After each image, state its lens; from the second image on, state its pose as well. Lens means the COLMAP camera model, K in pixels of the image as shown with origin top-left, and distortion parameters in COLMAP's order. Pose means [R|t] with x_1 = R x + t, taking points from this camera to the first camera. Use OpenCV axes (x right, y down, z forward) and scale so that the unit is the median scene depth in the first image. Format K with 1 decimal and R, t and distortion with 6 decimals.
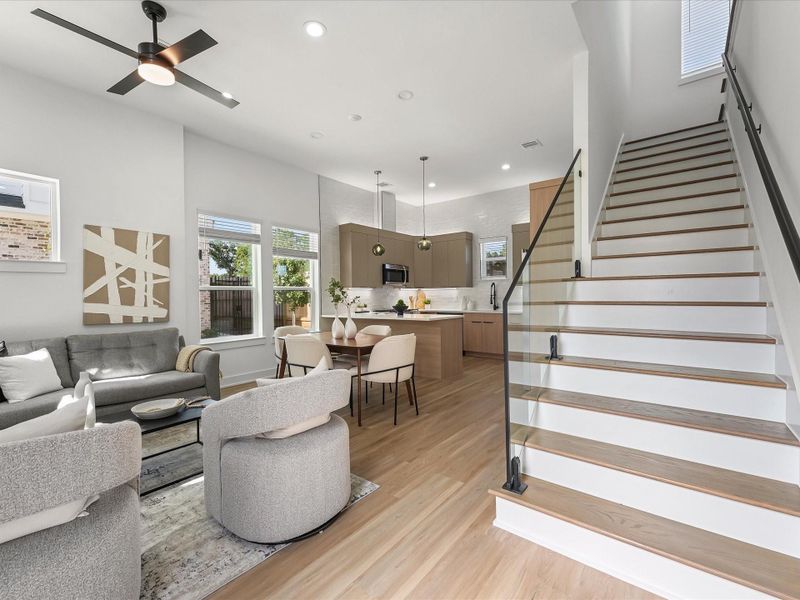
lens RADIAL K [[358.3, 0, 401.3], [0, 358.3, 296.2], [0, 0, 1]] dist [0.016174, -0.000393]
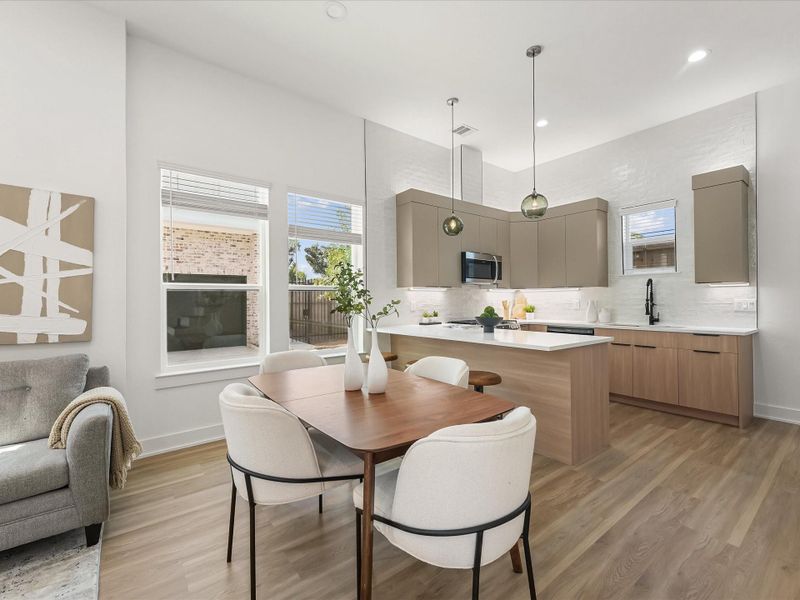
lens RADIAL K [[358.3, 0, 401.3], [0, 358.3, 296.2], [0, 0, 1]] dist [0.016174, -0.000393]
pose [[0.970635, 0.002720, -0.240544, -0.000442], [-0.005143, 0.999942, -0.009446, -0.000838], [0.240504, 0.010406, 0.970592, 0.366956]]
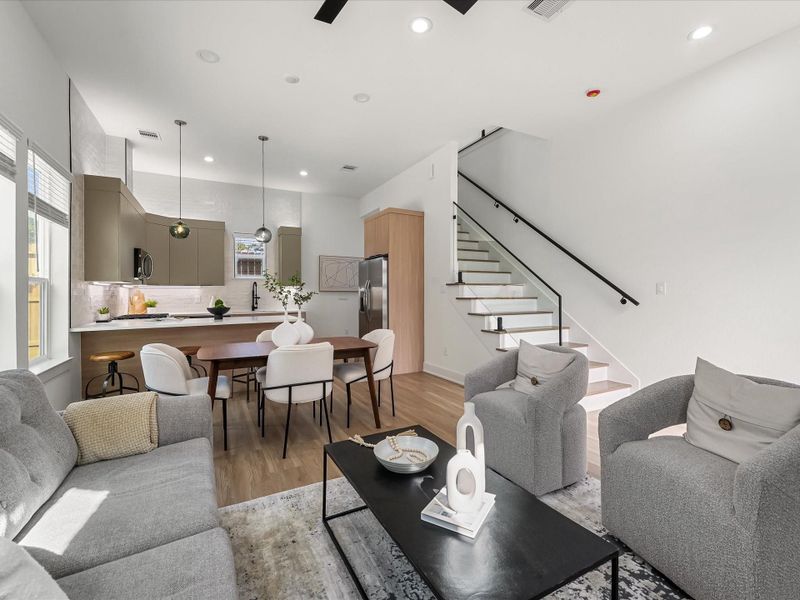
lens RADIAL K [[358.3, 0, 401.3], [0, 358.3, 296.2], [0, 0, 1]] dist [0.016174, -0.000393]
pose [[0.402169, 0.004349, 0.915555, -0.534478], [0.002727, 0.999979, -0.005948, 0.007354], [-0.915561, 0.004888, 0.402149, 0.303105]]
